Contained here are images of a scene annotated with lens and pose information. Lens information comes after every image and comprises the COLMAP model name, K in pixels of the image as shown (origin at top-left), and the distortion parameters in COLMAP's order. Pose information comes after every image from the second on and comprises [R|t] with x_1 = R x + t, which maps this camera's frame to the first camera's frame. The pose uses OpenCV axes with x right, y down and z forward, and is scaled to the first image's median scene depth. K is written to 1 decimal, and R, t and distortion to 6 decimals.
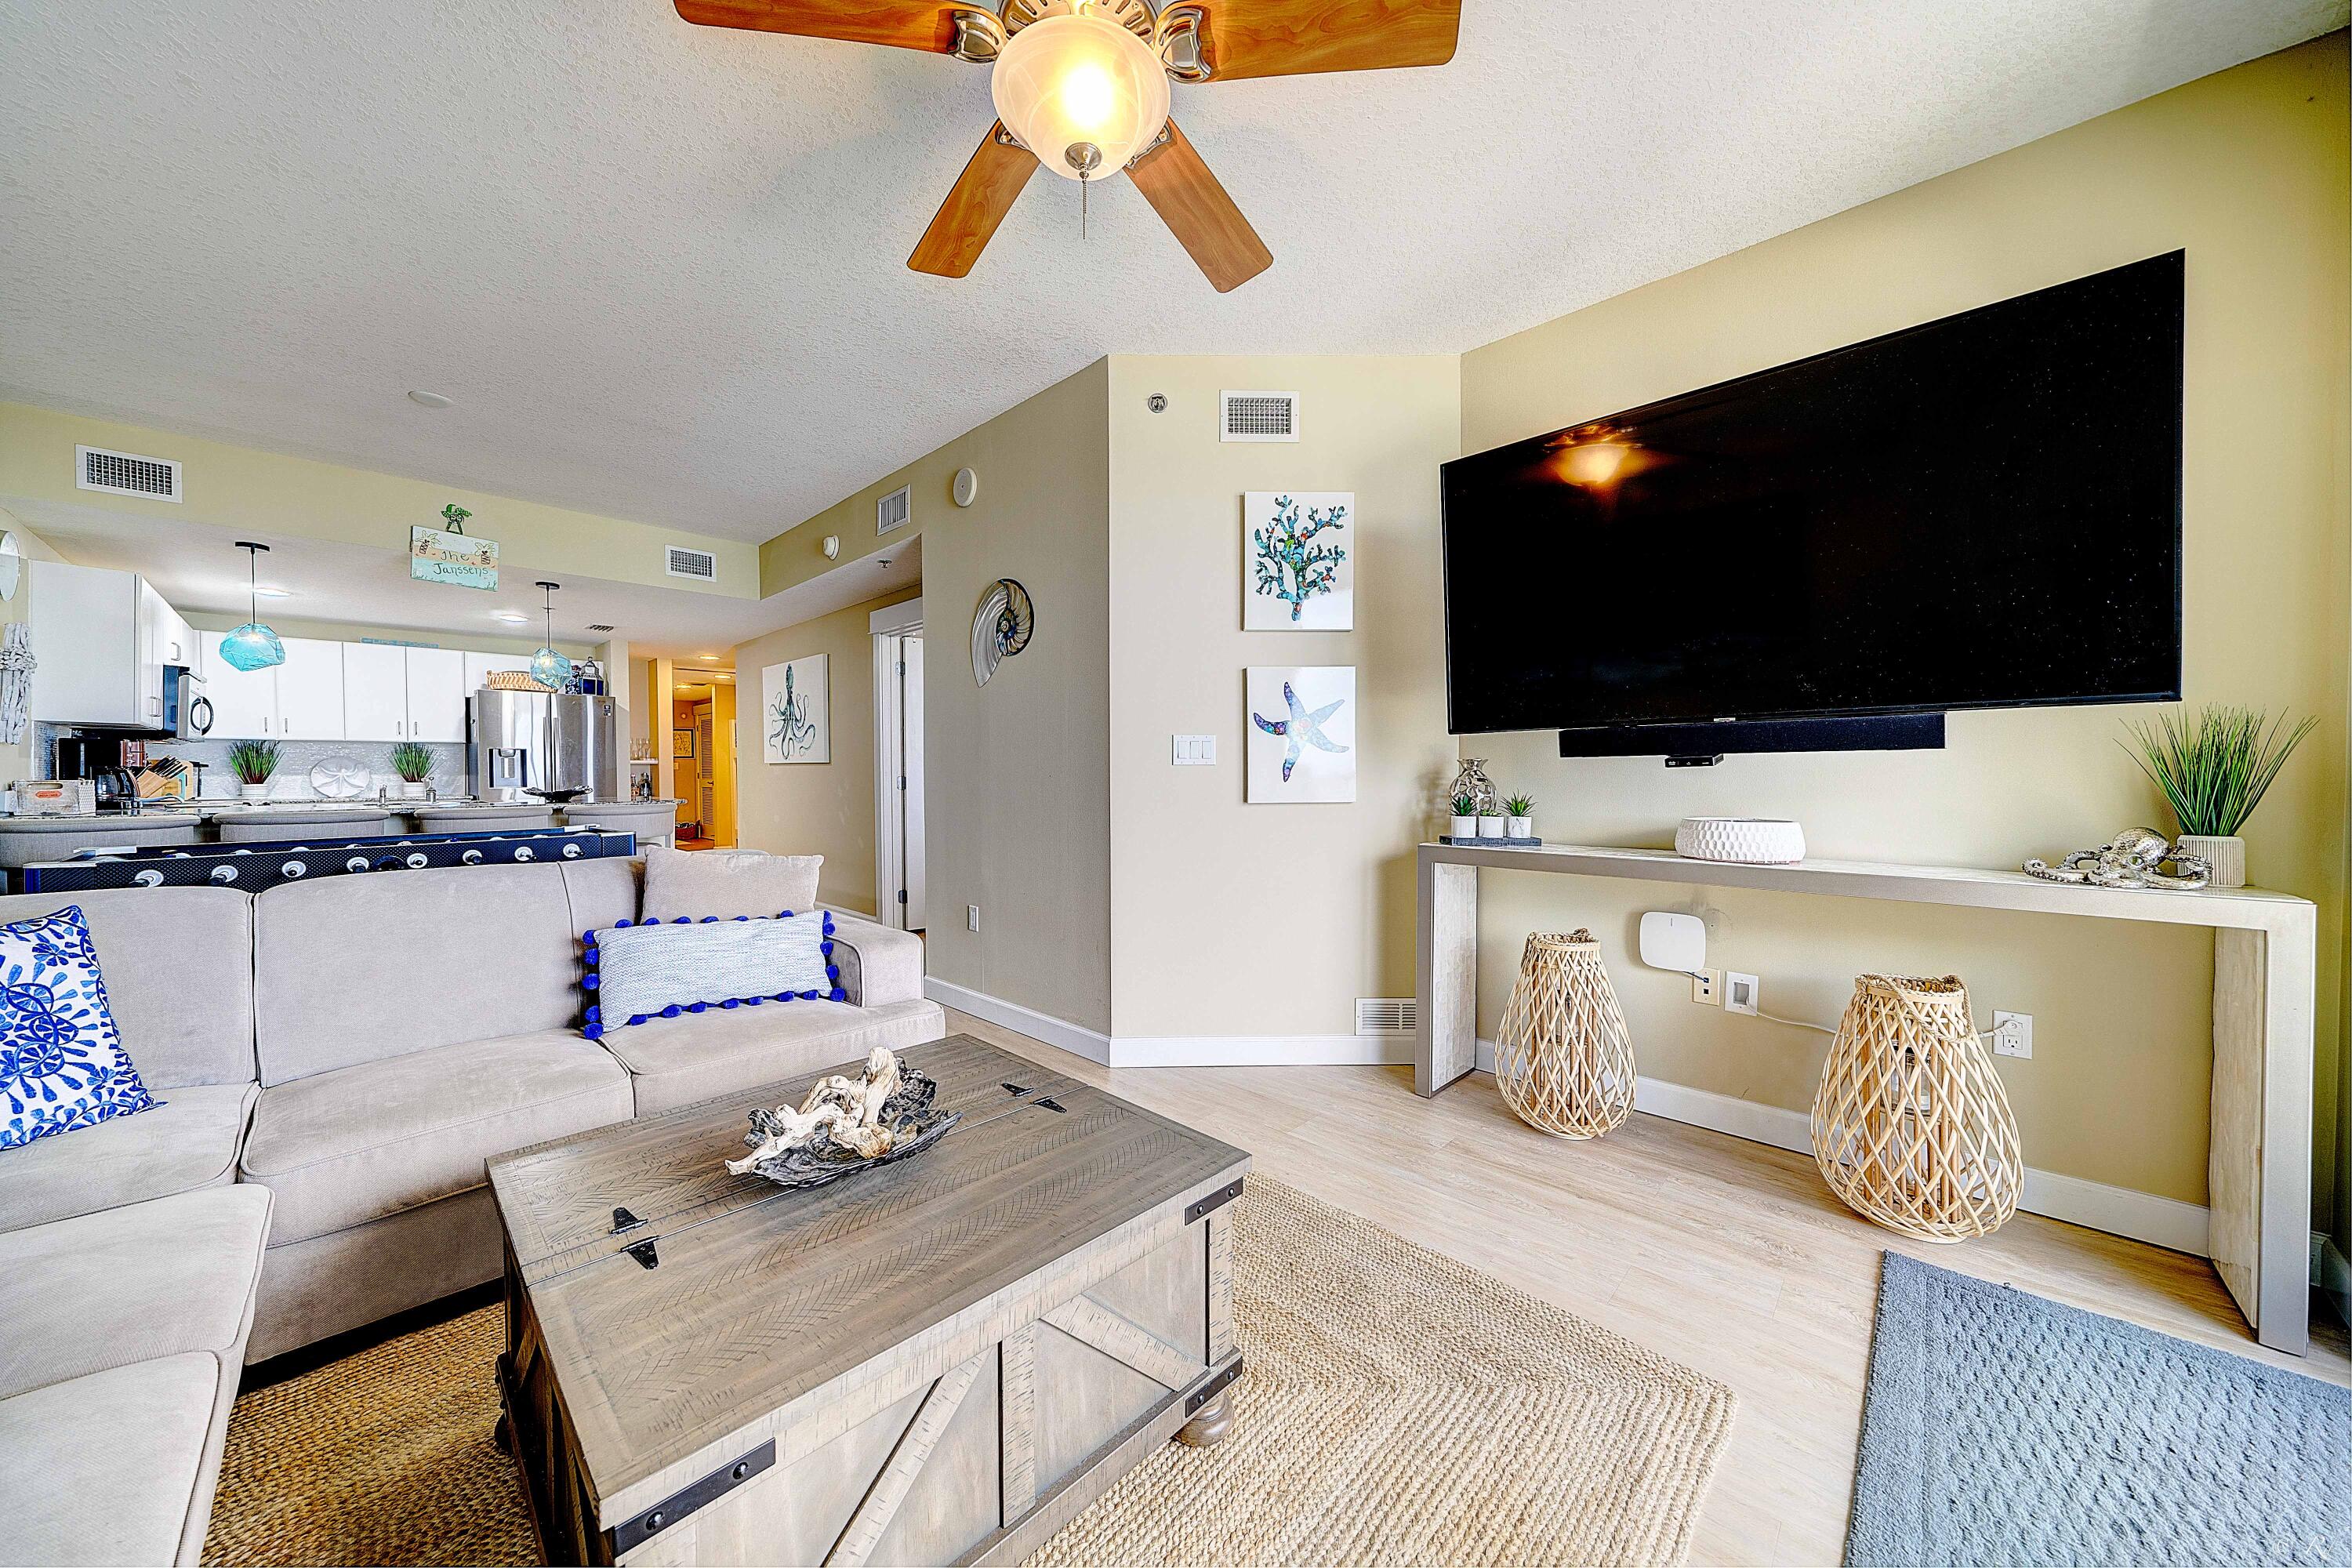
lens RADIAL K [[801.3, 0, 1180.0], [0, 801.3, 786.6], [0, 0, 1]] dist [-0.007635, 0.000541]
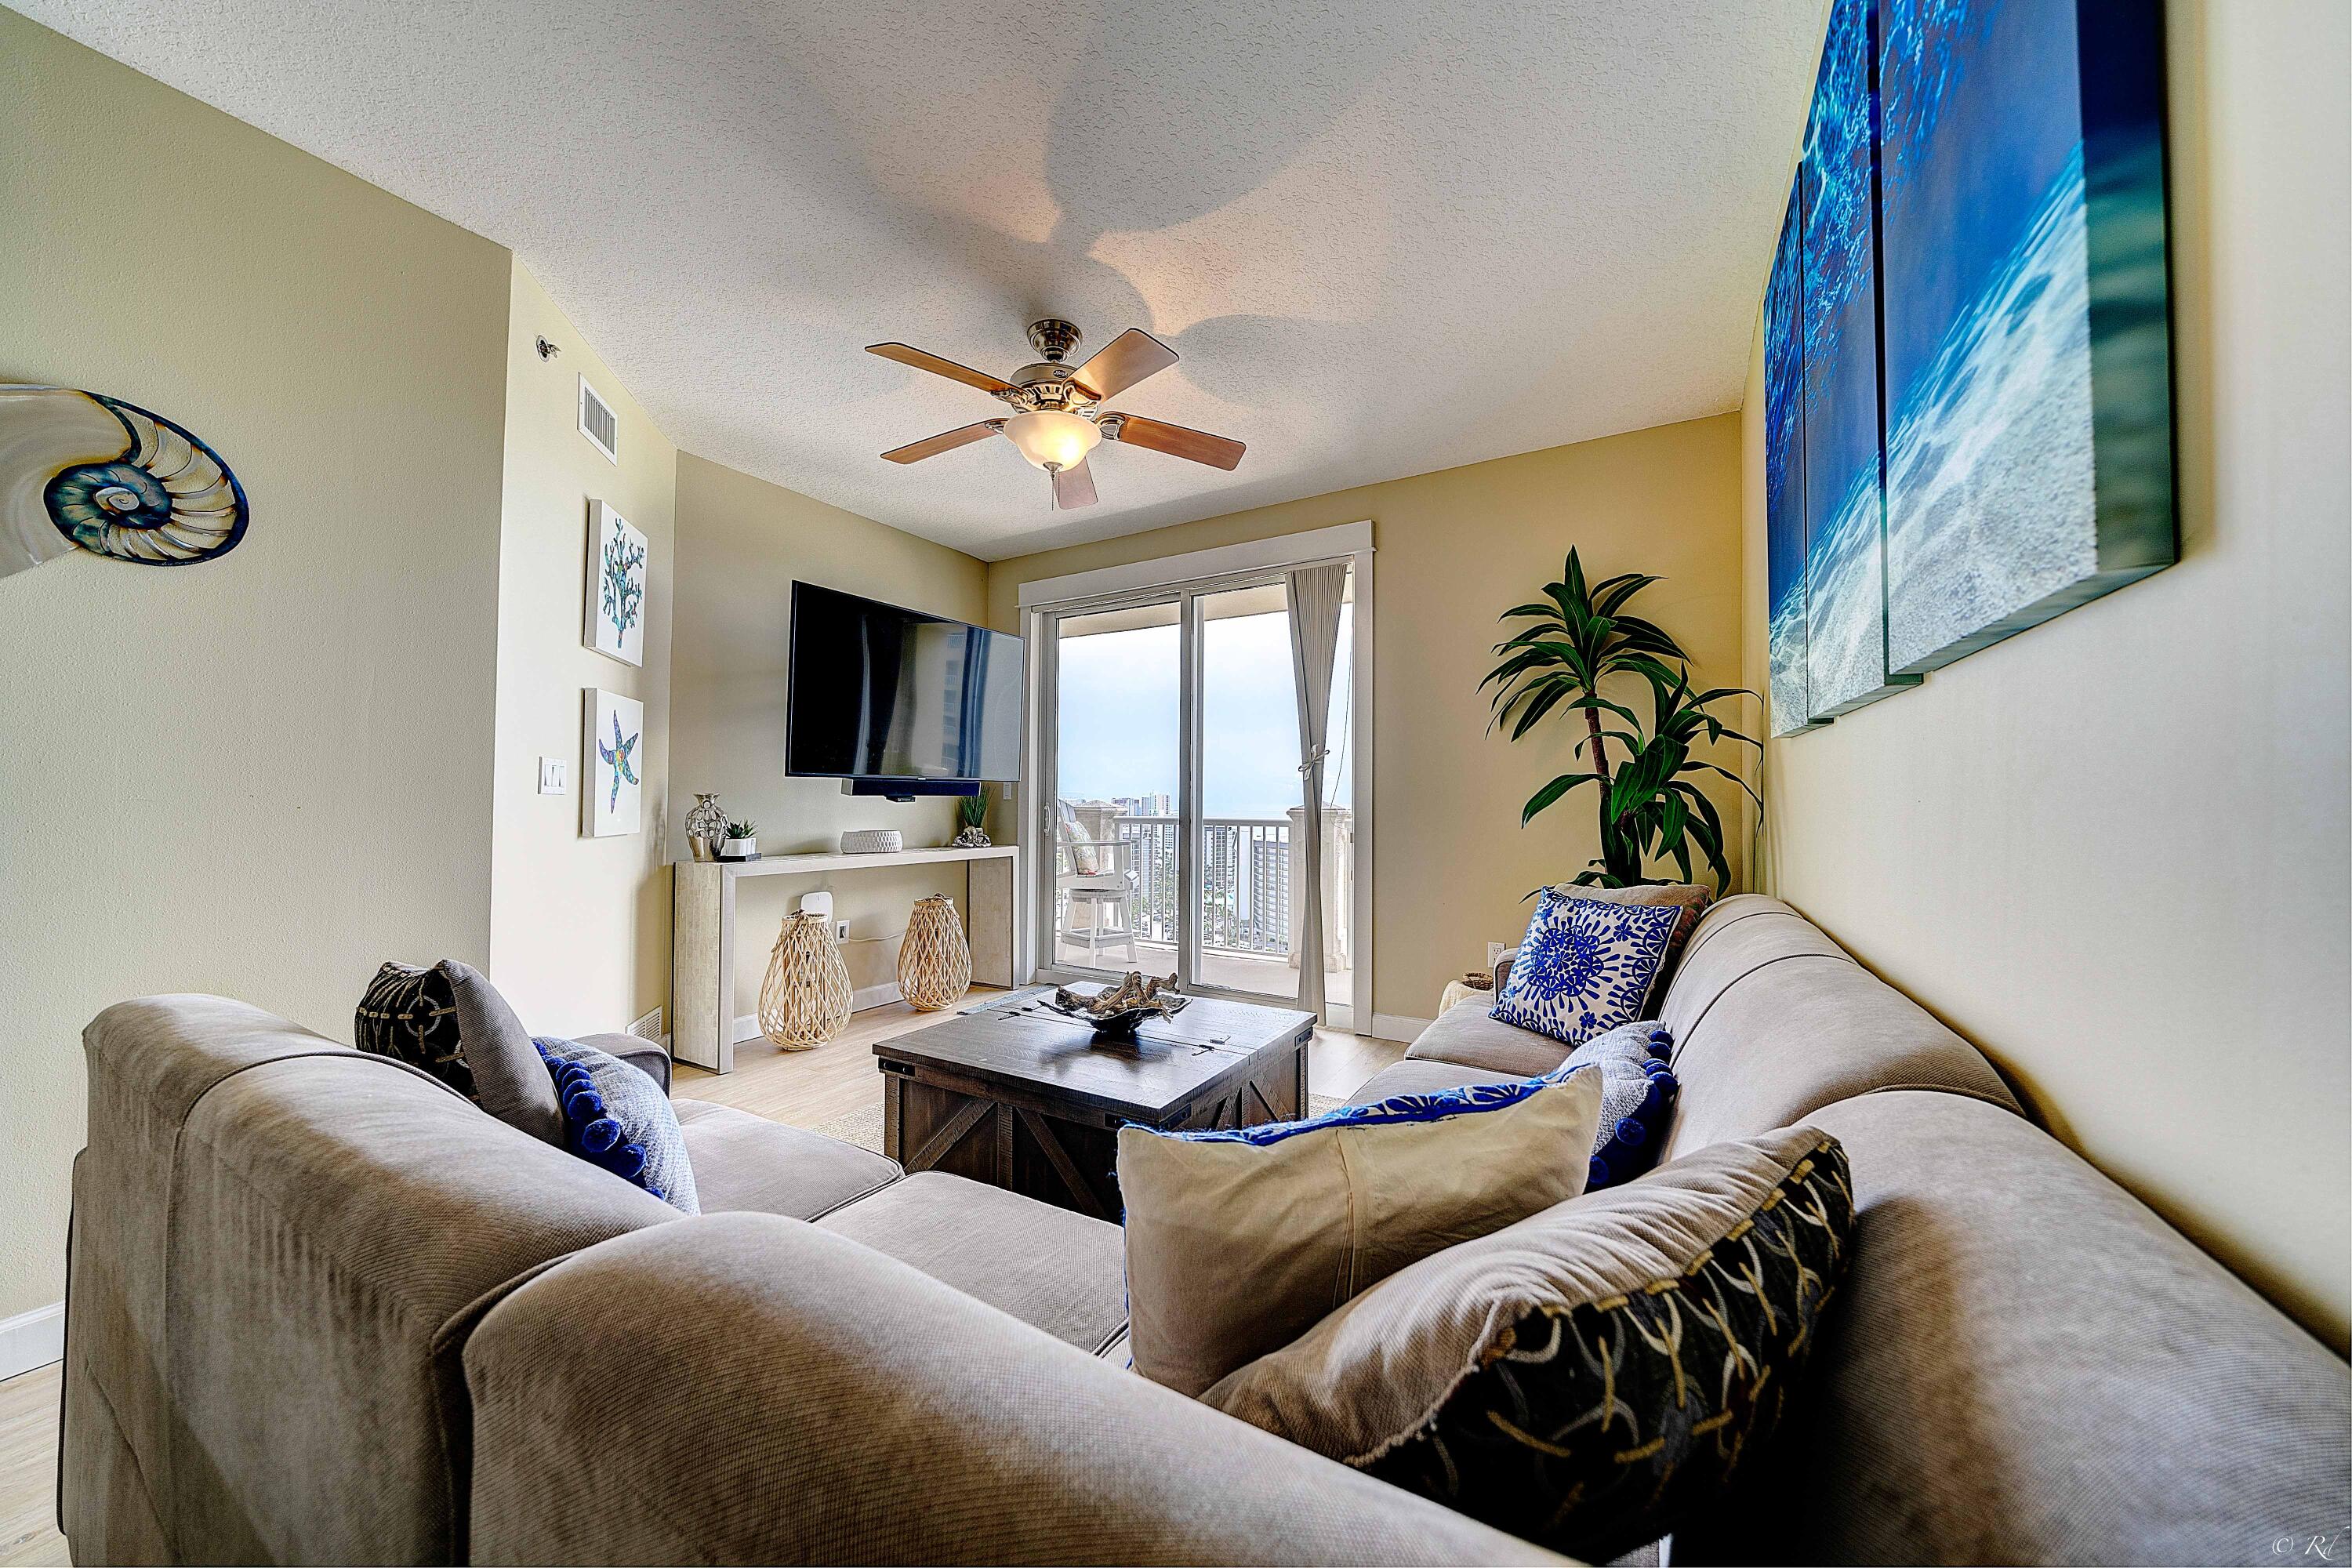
lens RADIAL K [[801.3, 0, 1159.3], [0, 801.3, 791.3], [0, 0, 1]] dist [-0.007635, 0.000541]
pose [[-0.212886, 0.019295, 0.976886, -0.733497], [0.017314, 0.999723, -0.015973, -0.004583], [-0.976924, 0.013513, -0.213161, 0.442341]]
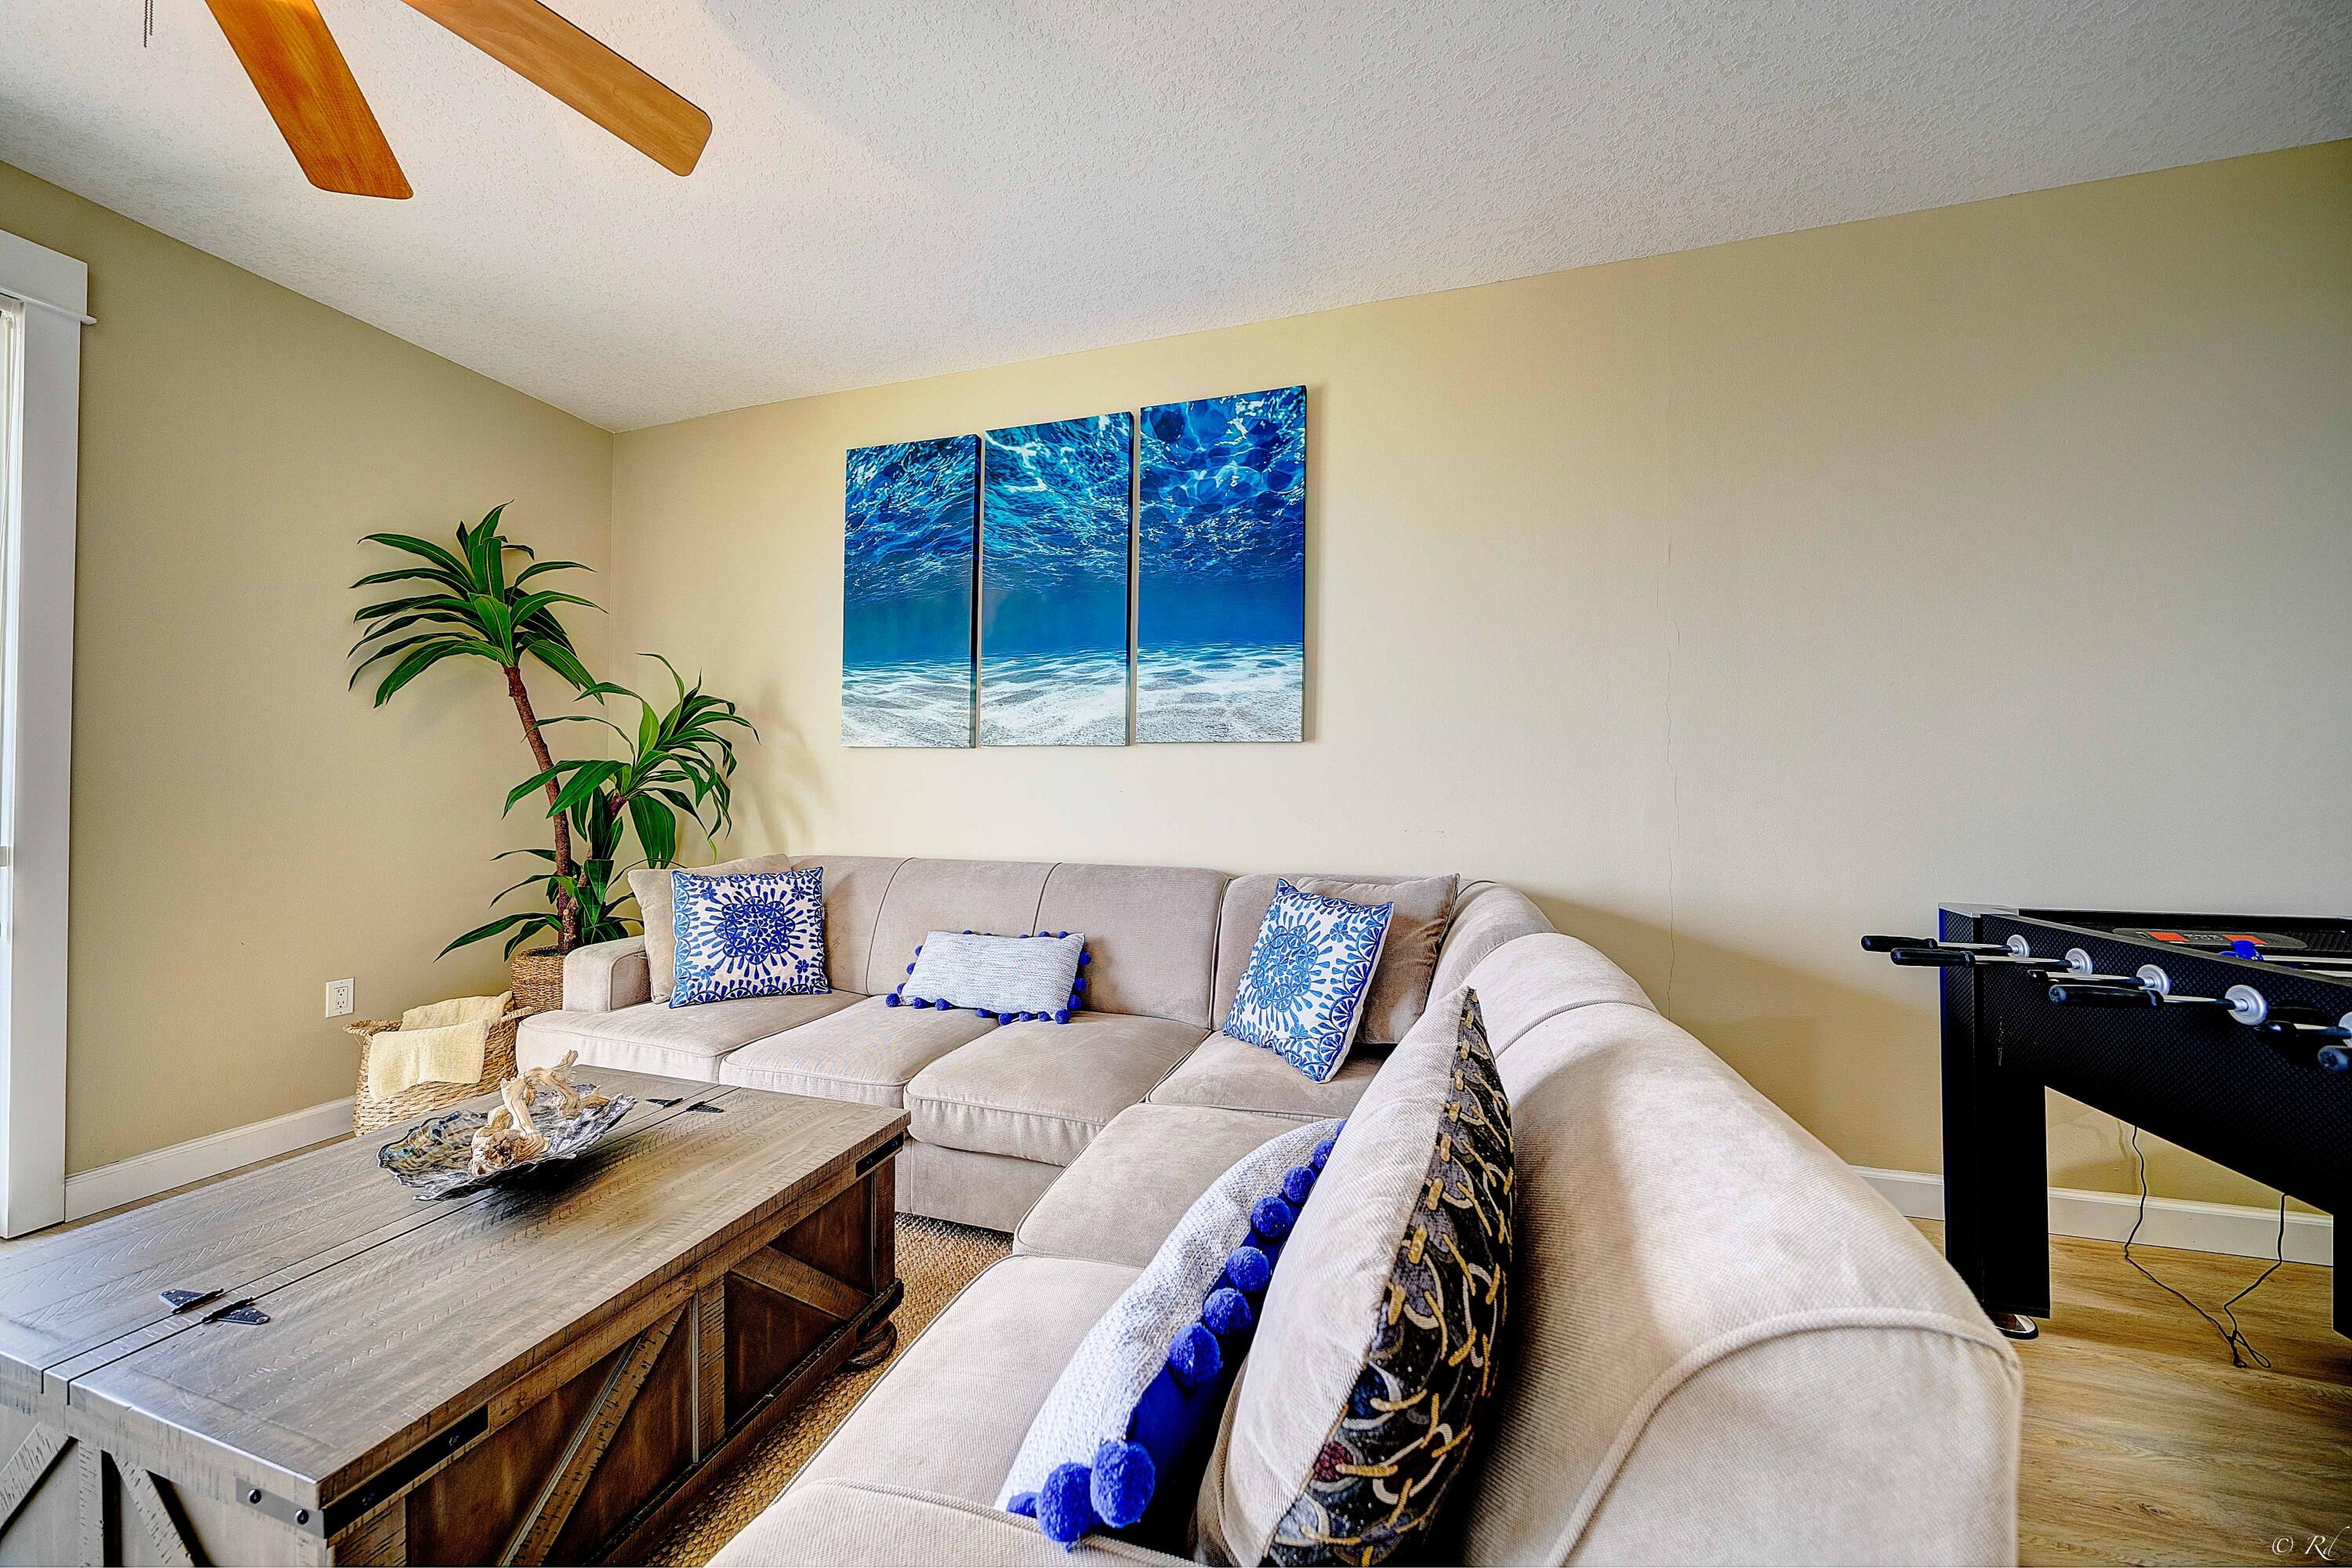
lens RADIAL K [[801.3, 0, 1181.1], [0, 801.3, 783.5], [0, 0, 1]] dist [-0.007635, 0.000541]
pose [[-0.894264, -0.002864, -0.447532, -0.244227], [-0.005953, 0.999967, 0.005496, -0.011143], [0.447501, 0.007579, -0.894251, 0.782730]]
